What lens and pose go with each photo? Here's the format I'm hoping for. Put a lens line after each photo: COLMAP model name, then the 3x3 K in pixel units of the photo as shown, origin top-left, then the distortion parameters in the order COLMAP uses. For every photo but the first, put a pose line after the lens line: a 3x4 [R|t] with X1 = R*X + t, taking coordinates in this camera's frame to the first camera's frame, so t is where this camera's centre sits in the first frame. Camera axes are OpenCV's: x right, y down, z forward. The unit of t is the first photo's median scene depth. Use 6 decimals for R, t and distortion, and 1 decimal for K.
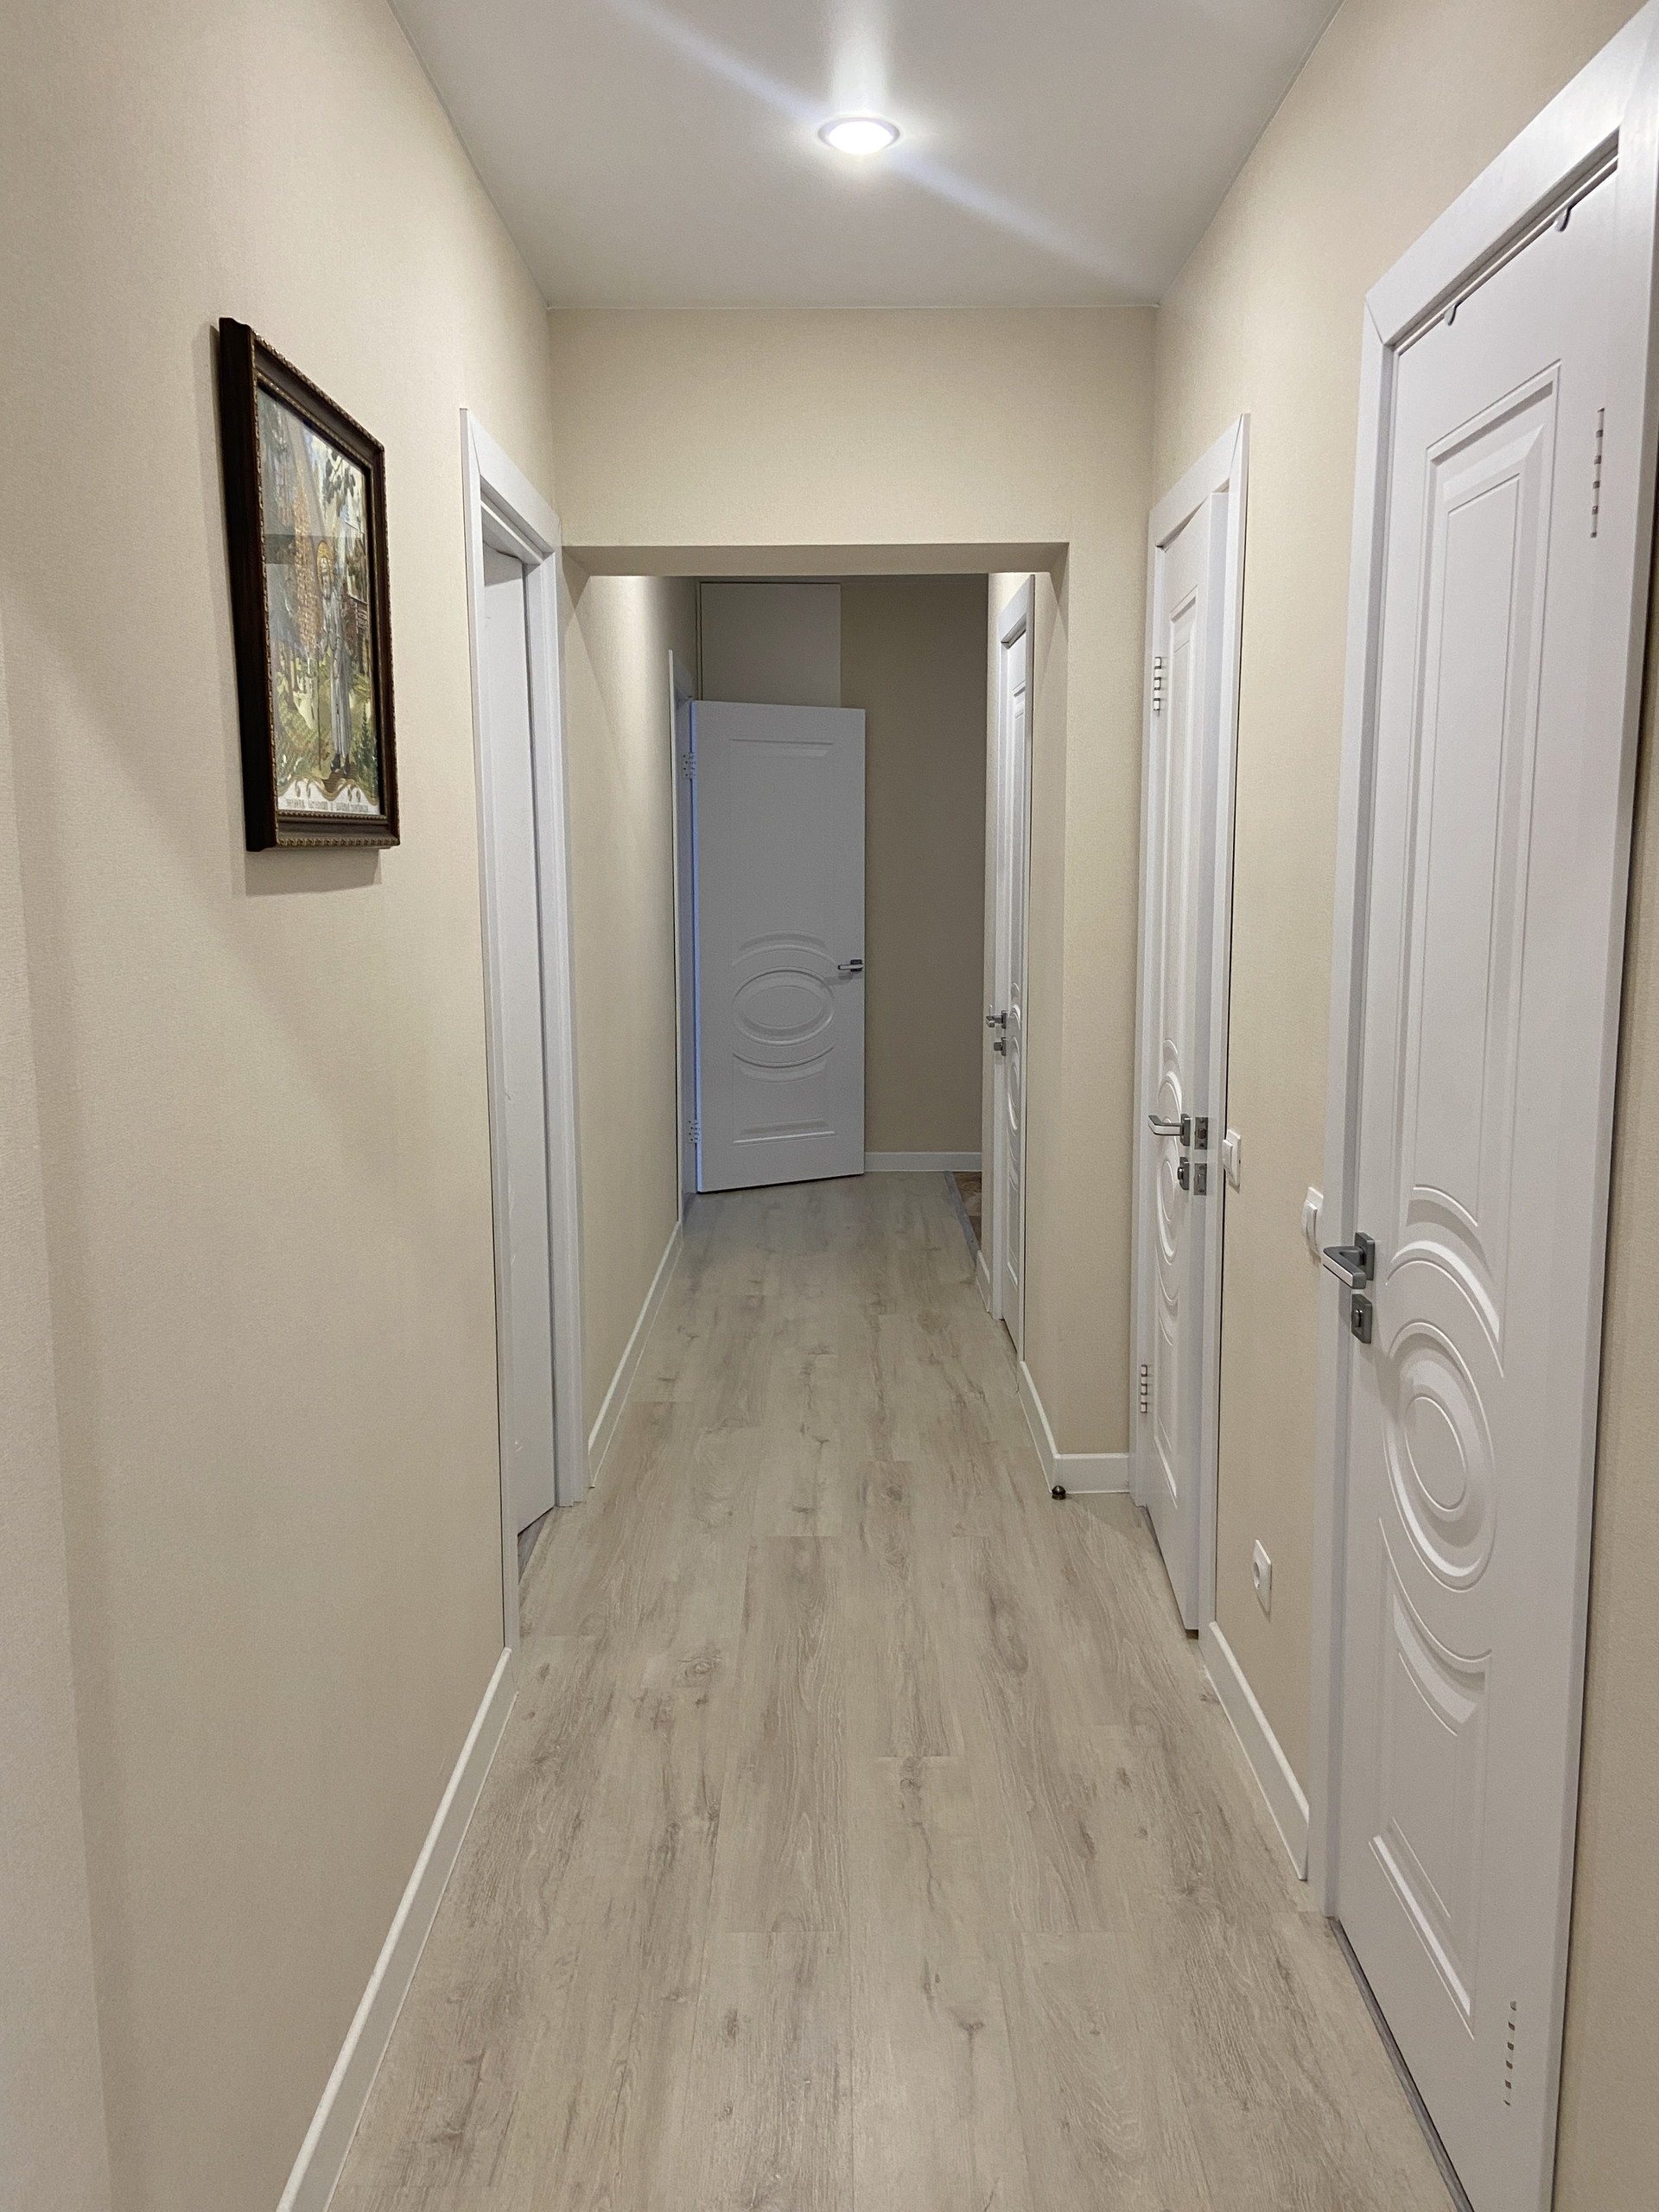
lens RADIAL K [[1758.5, 0, 829.5], [0, 1758.5, 1106.0], [0, 0, 1]] dist [0.061223, -0.112871]
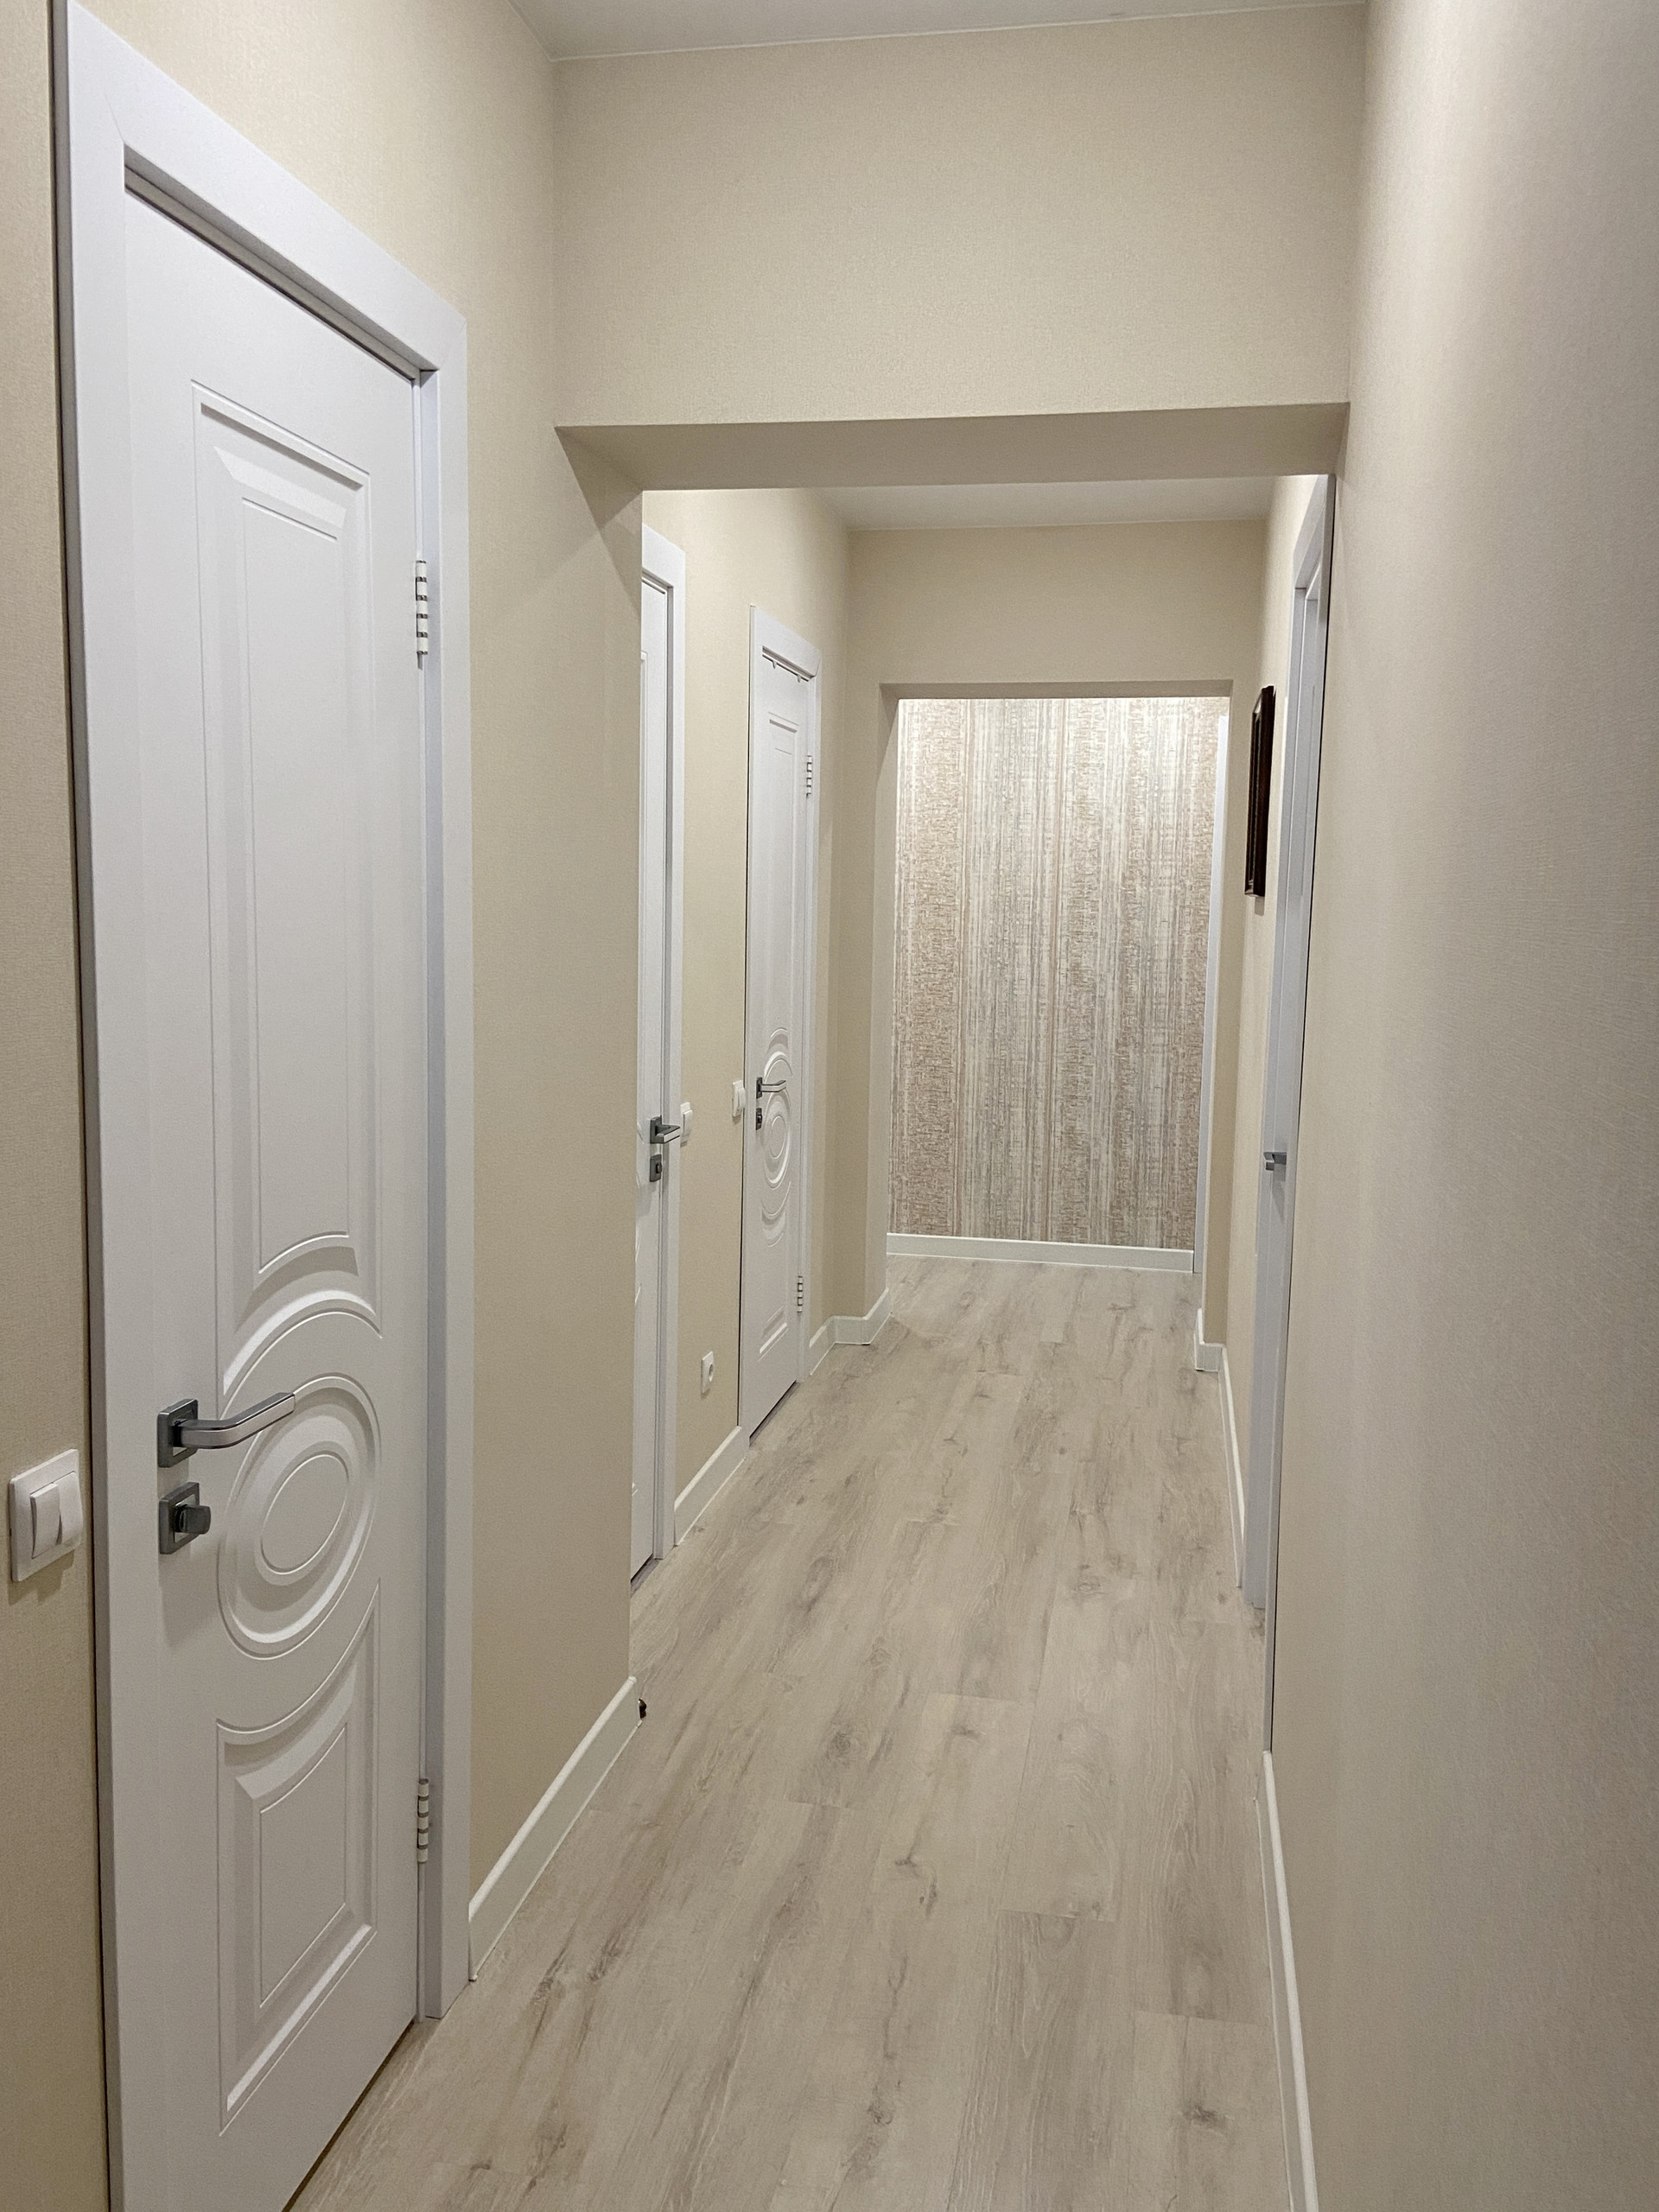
lens RADIAL K [[1809.9, 0, 829.5], [0, 1809.9, 1106.0], [0, 0, 1]] dist [0.003992, 0.002221]
pose [[-0.982545, -0.035606, 0.182583, -0.103623], [0.013191, 0.965704, 0.259310, -0.280431], [-0.185554, 0.257193, -0.948378, 1.915037]]
